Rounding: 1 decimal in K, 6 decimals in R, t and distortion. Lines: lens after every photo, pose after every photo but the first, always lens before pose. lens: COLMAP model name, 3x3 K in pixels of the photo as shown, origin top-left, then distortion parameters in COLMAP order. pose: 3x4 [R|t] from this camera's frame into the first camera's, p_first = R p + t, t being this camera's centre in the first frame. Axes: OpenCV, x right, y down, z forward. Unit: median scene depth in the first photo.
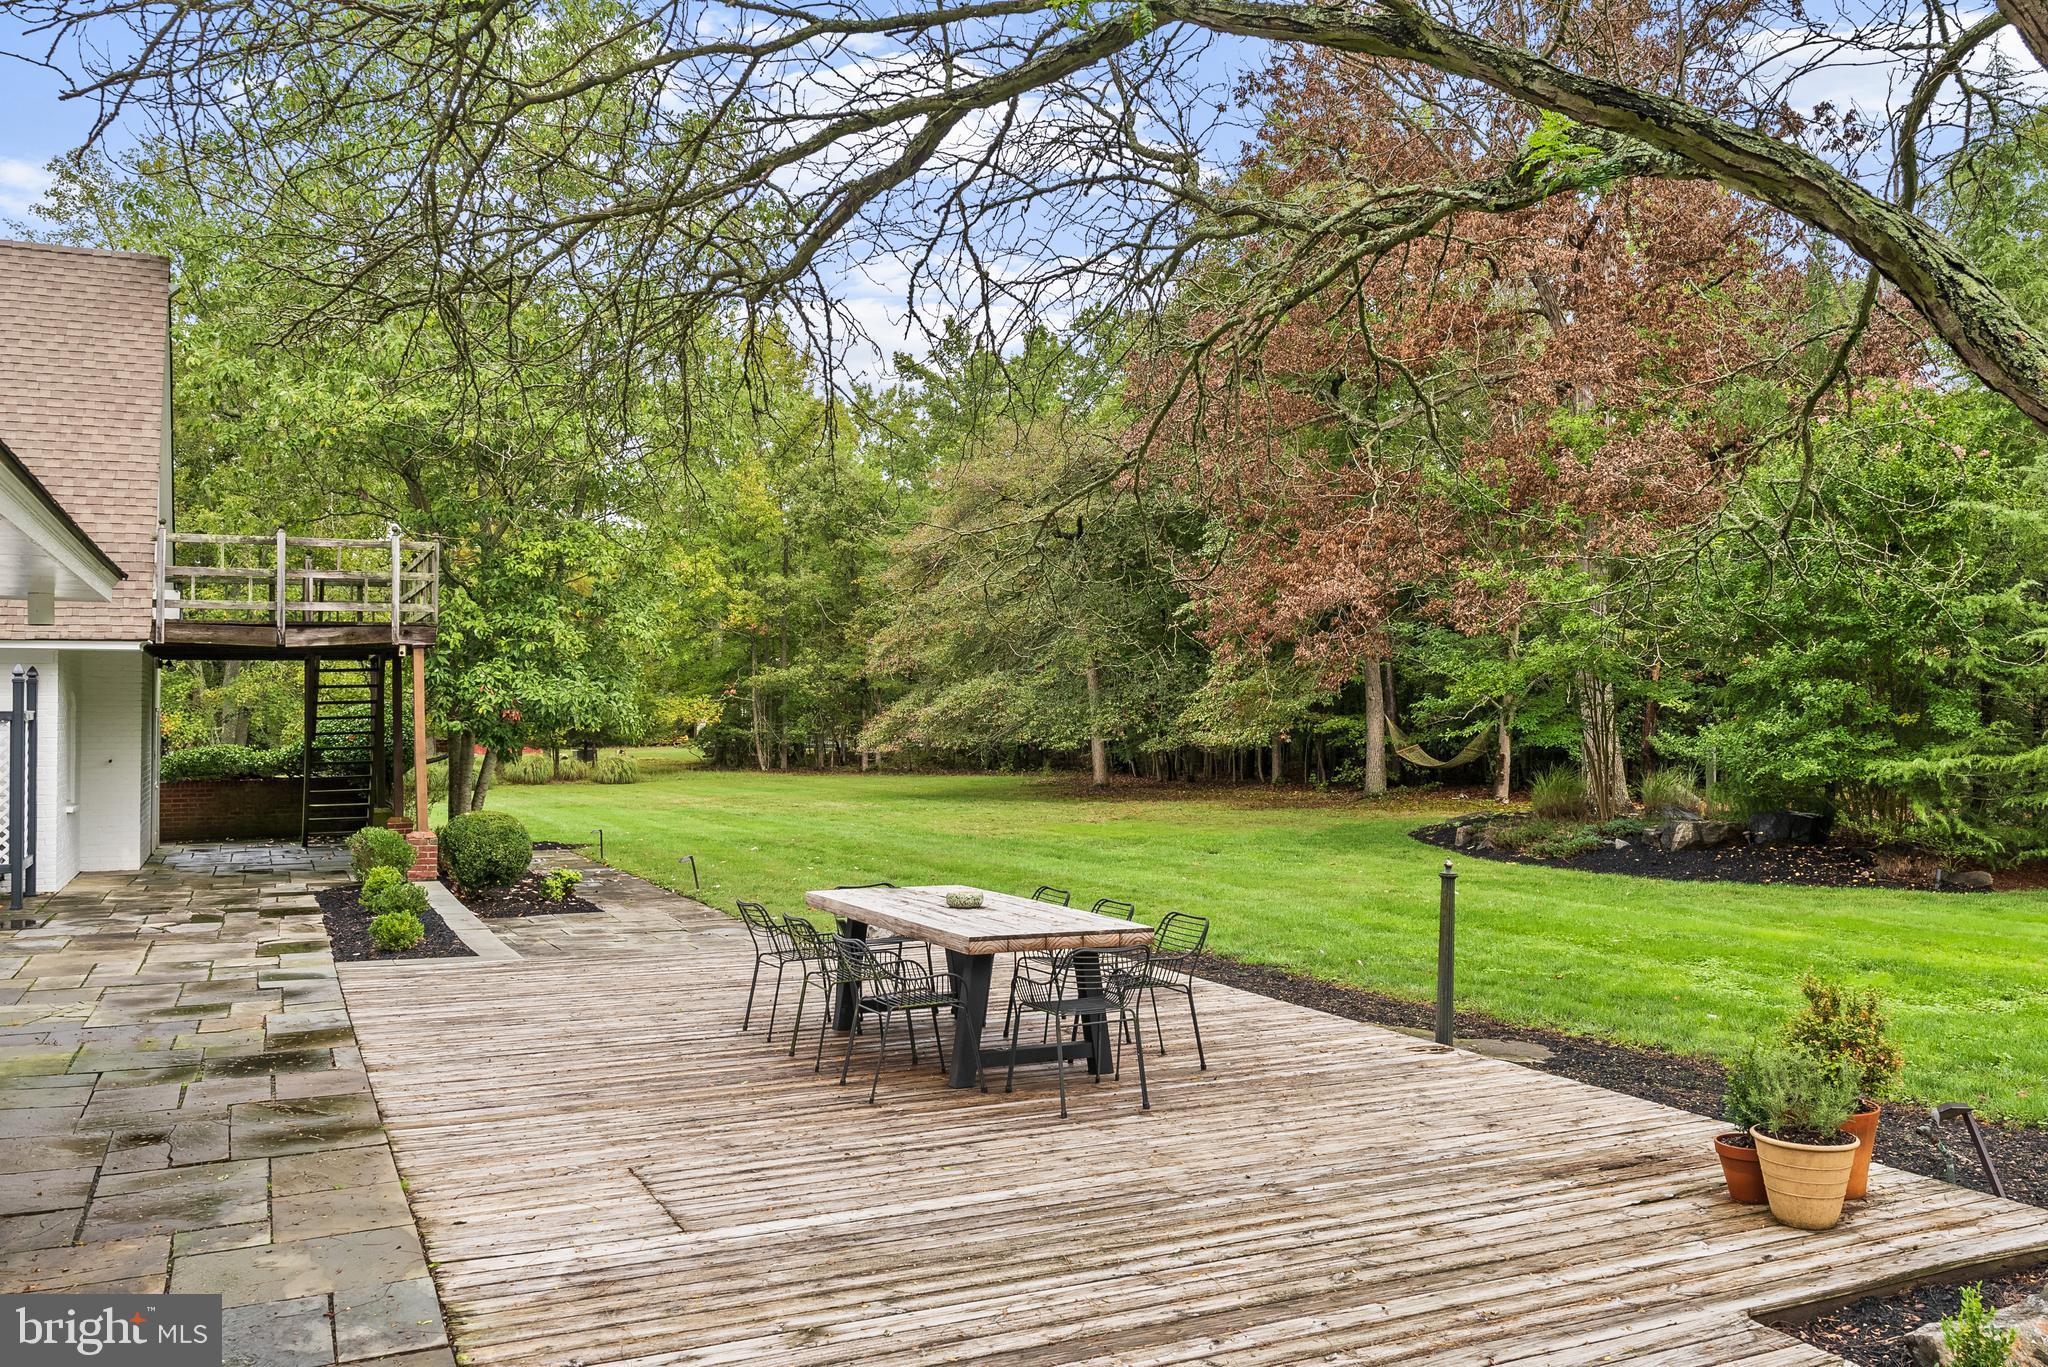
lens RADIAL K [[1651.1, 0, 1027.0], [0, 1651.1, 739.9], [0, 0, 1]] dist [0.004657, 0.003944]
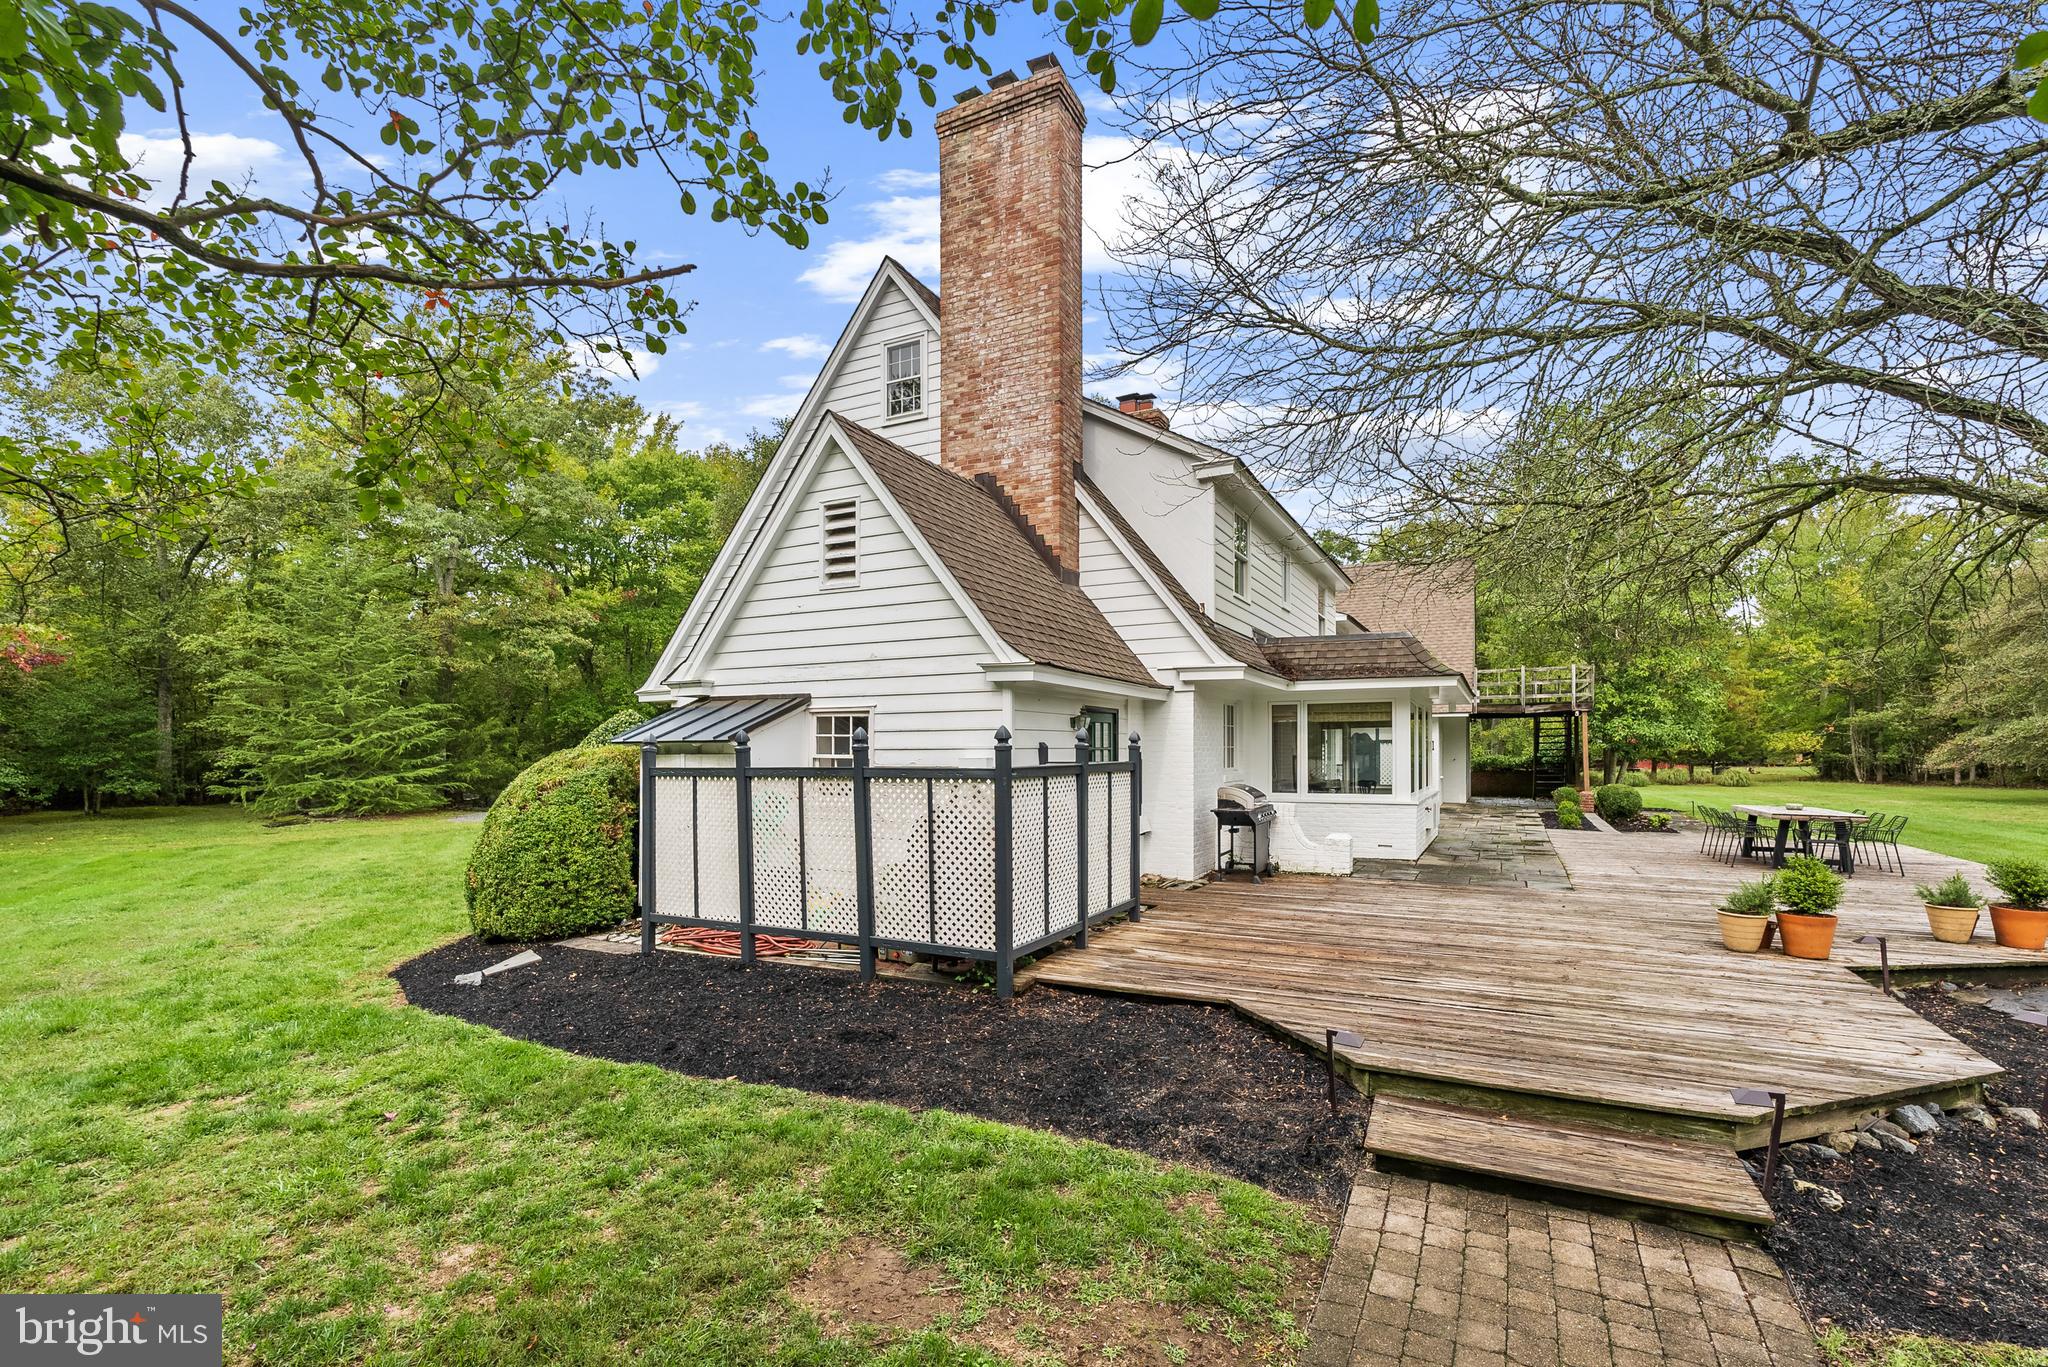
lens RADIAL K [[913.6, 0, 1043.0], [0, 913.6, 719.0], [0, 0, 1]] dist [-0.001143, 0.000265]
pose [[0.617512, -0.022941, -0.786227, 0.148880], [-0.011606, 0.999200, -0.038271, 0.010450], [0.786476, 0.032758, 0.616752, -0.338770]]
